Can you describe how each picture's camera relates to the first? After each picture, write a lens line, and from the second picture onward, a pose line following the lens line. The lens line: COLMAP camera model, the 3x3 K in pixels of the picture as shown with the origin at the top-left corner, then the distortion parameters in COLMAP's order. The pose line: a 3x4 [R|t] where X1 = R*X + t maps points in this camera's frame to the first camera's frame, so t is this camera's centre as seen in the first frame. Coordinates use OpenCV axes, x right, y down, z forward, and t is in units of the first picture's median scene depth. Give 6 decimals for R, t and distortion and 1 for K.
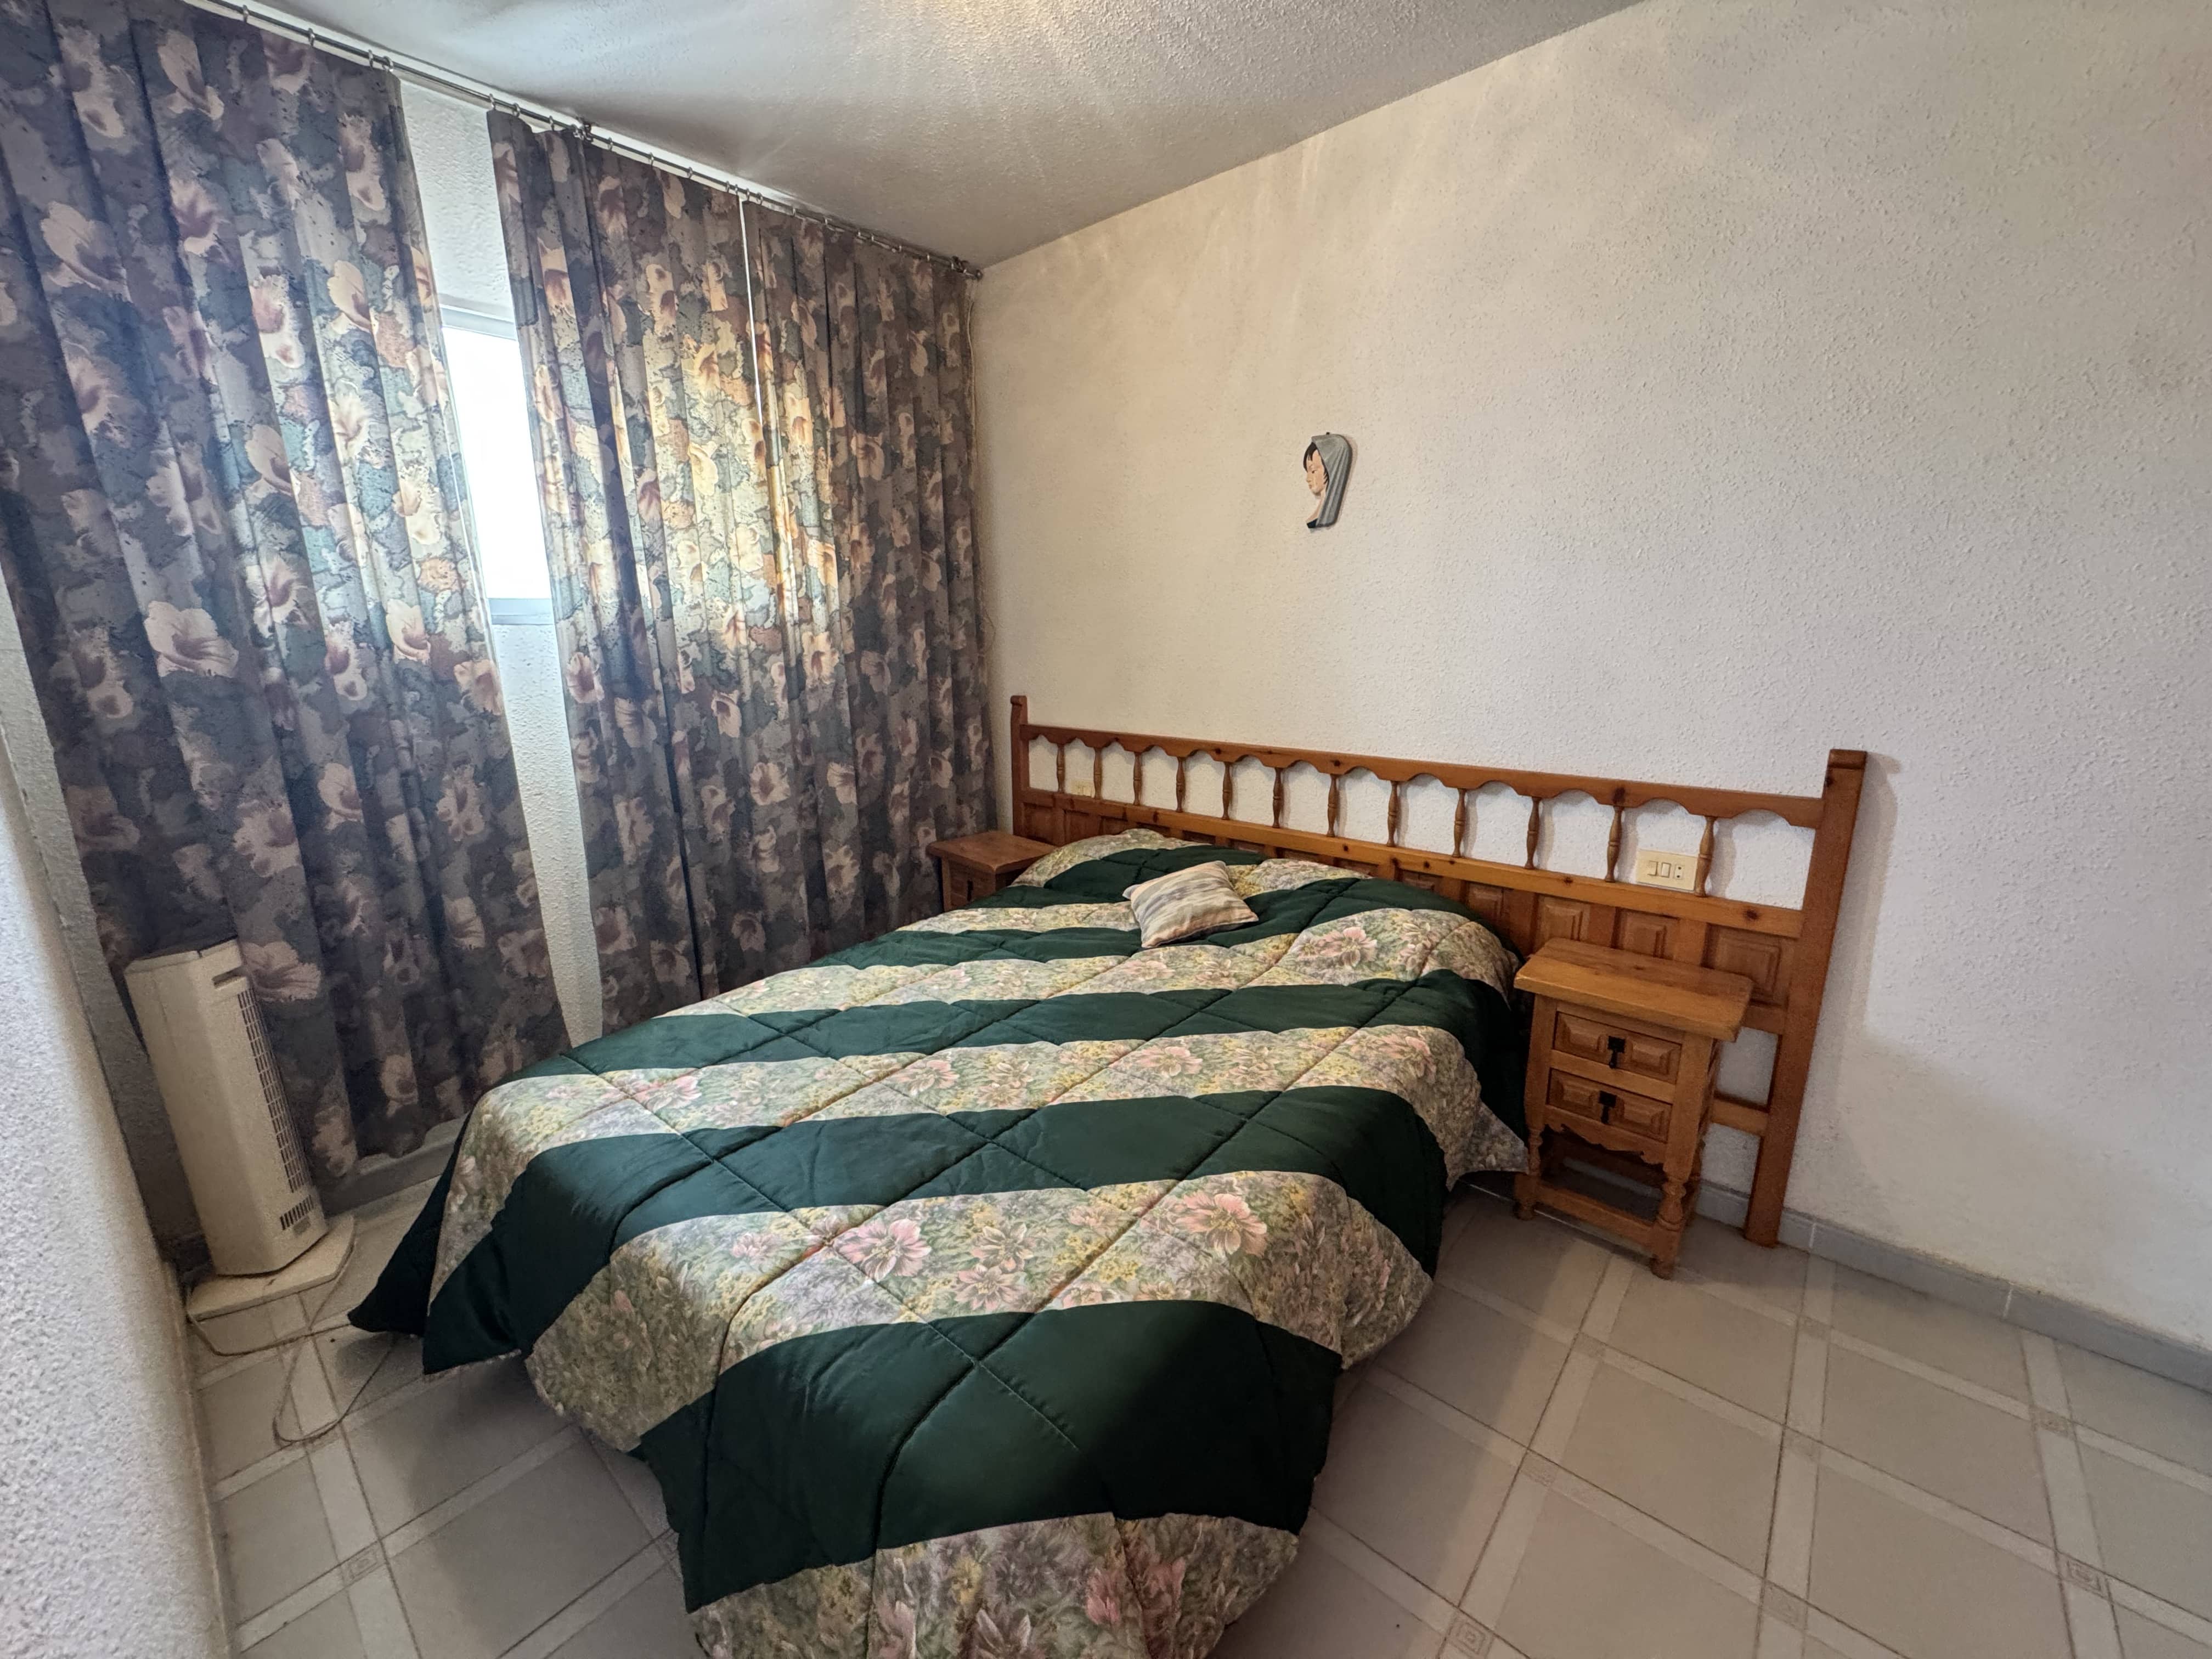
lens RADIAL K [[879.6, 0, 1108.3], [0, 879.6, 829.6], [0, 0, 1]] dist [-0.003692, 0.000110]
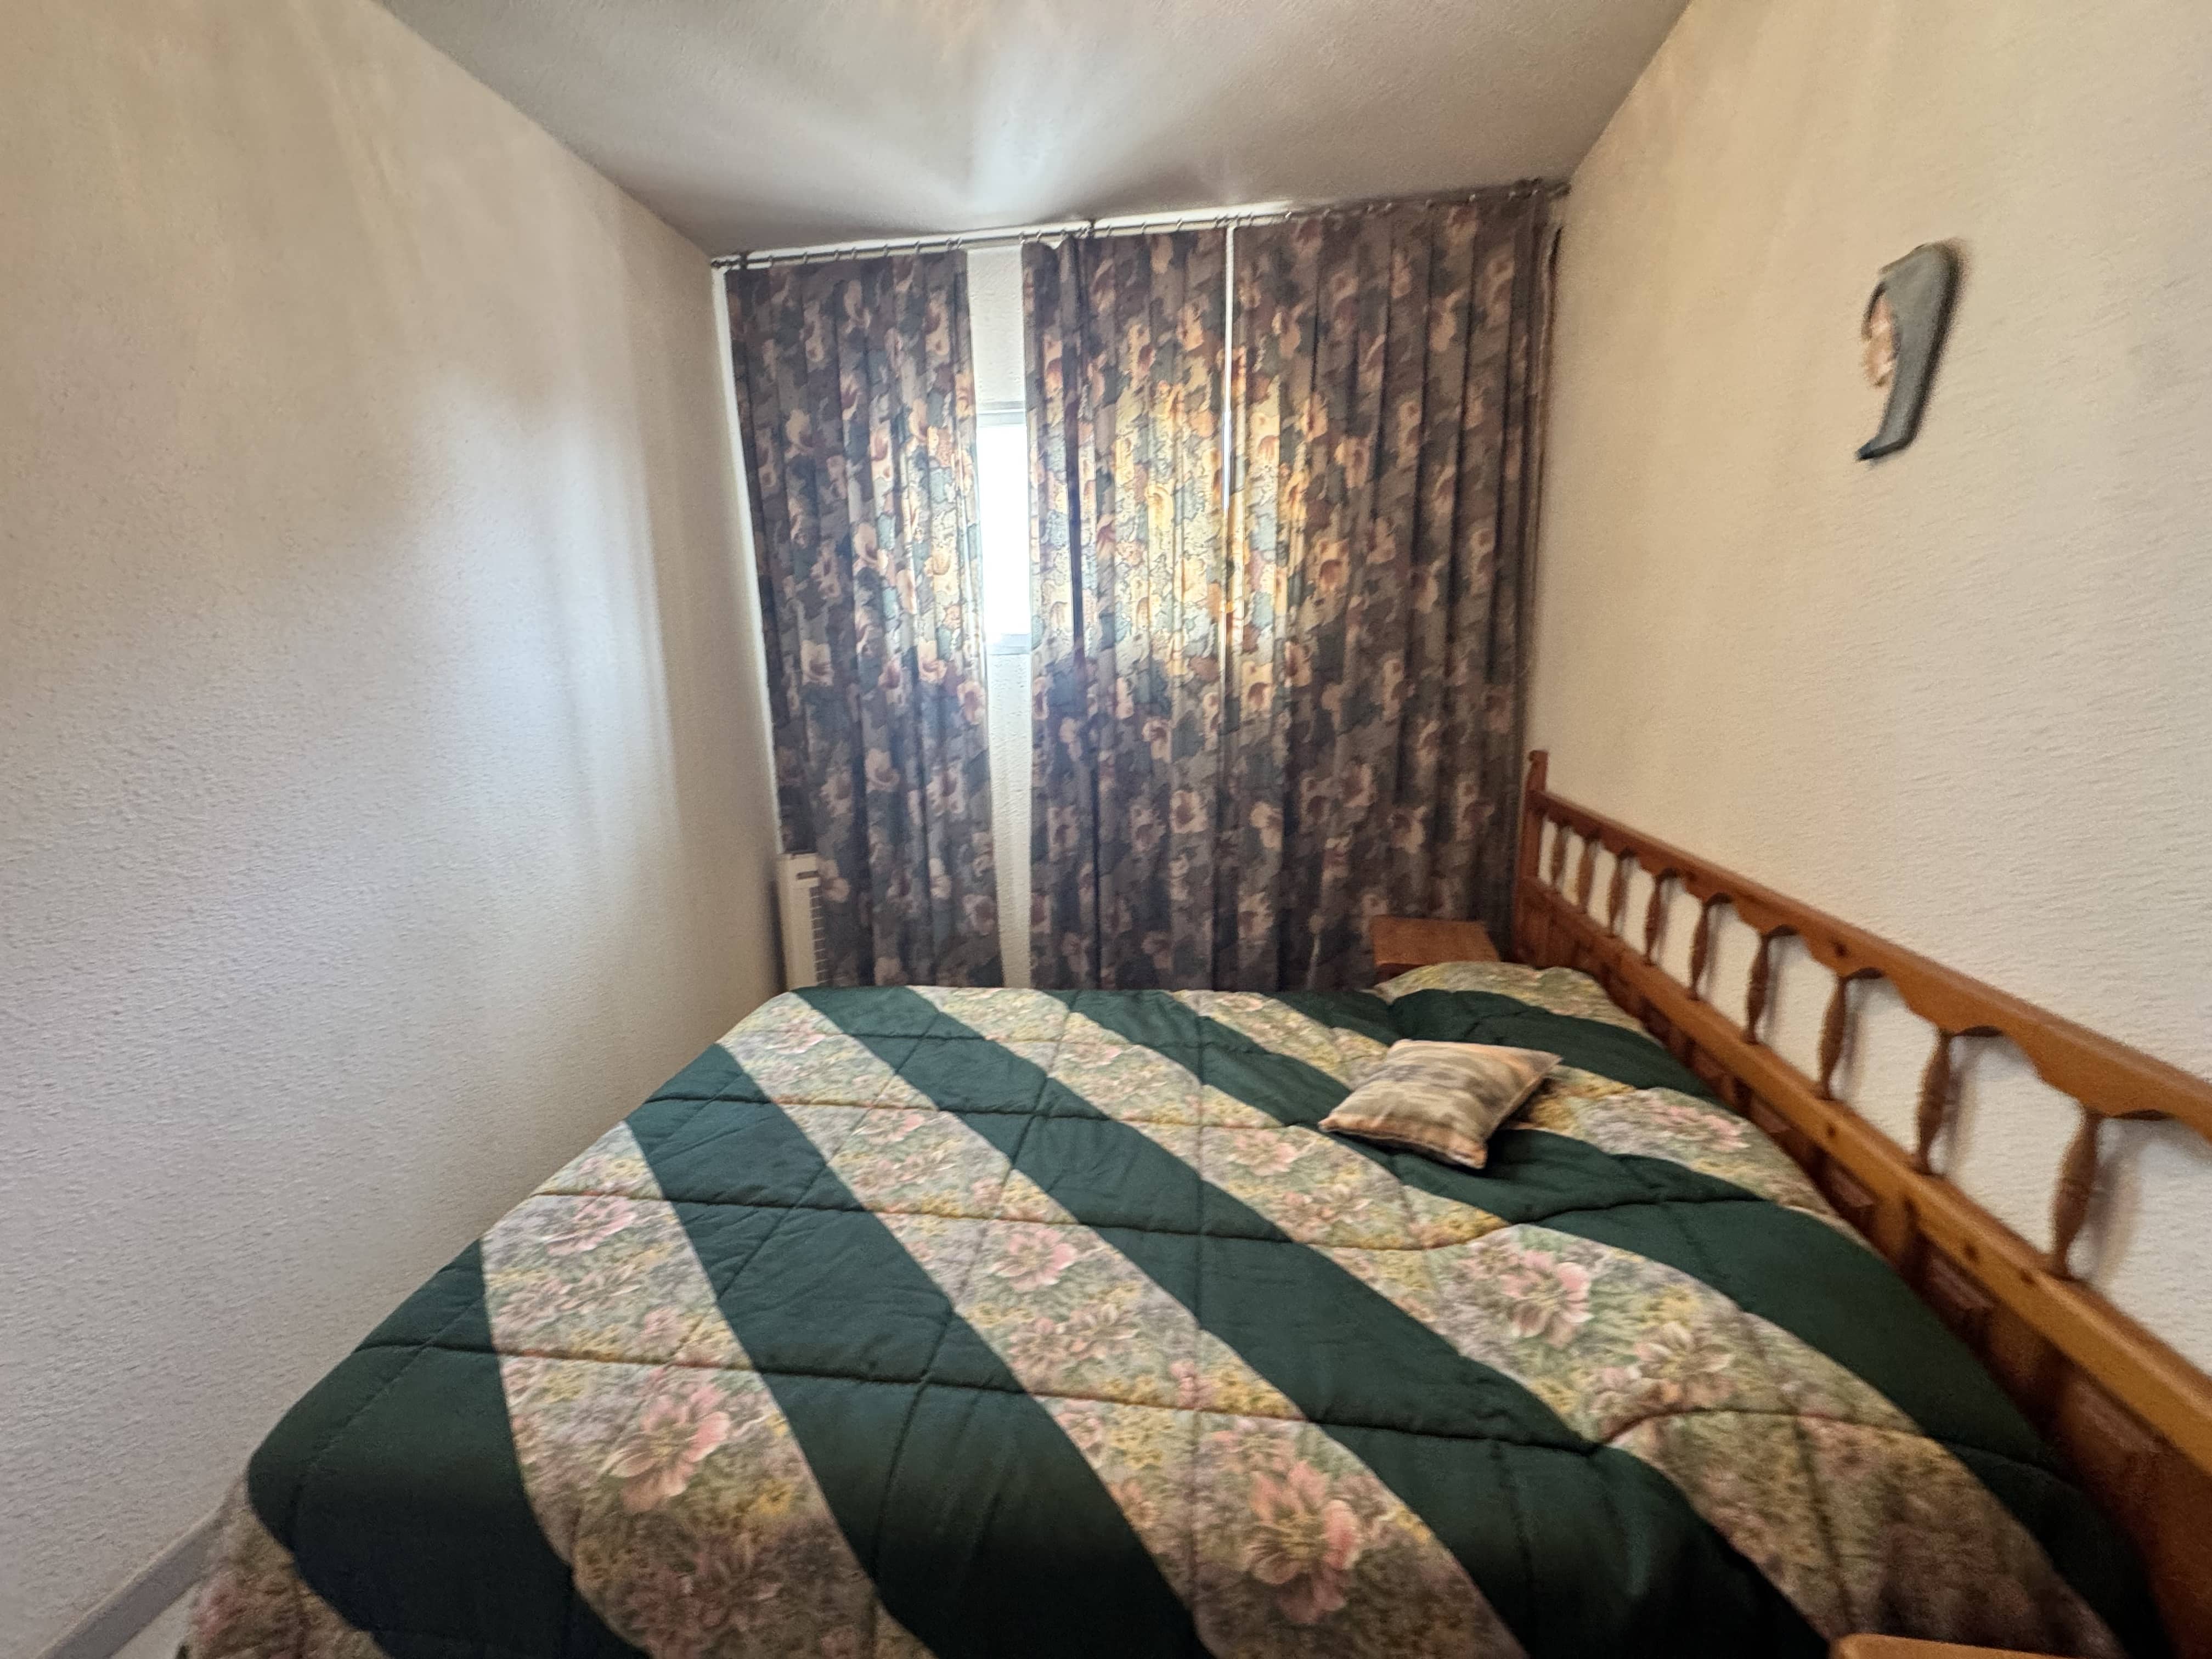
lens RADIAL K [[879.6, 0, 1102.9], [0, 879.6, 826.2], [0, 0, 1]] dist [-0.003692, 0.000110]
pose [[0.533457, 0.165127, -0.829552, 0.490553], [-0.191098, 0.978929, 0.071972, -0.113102], [0.823957, 0.120132, 0.553772, 0.462177]]
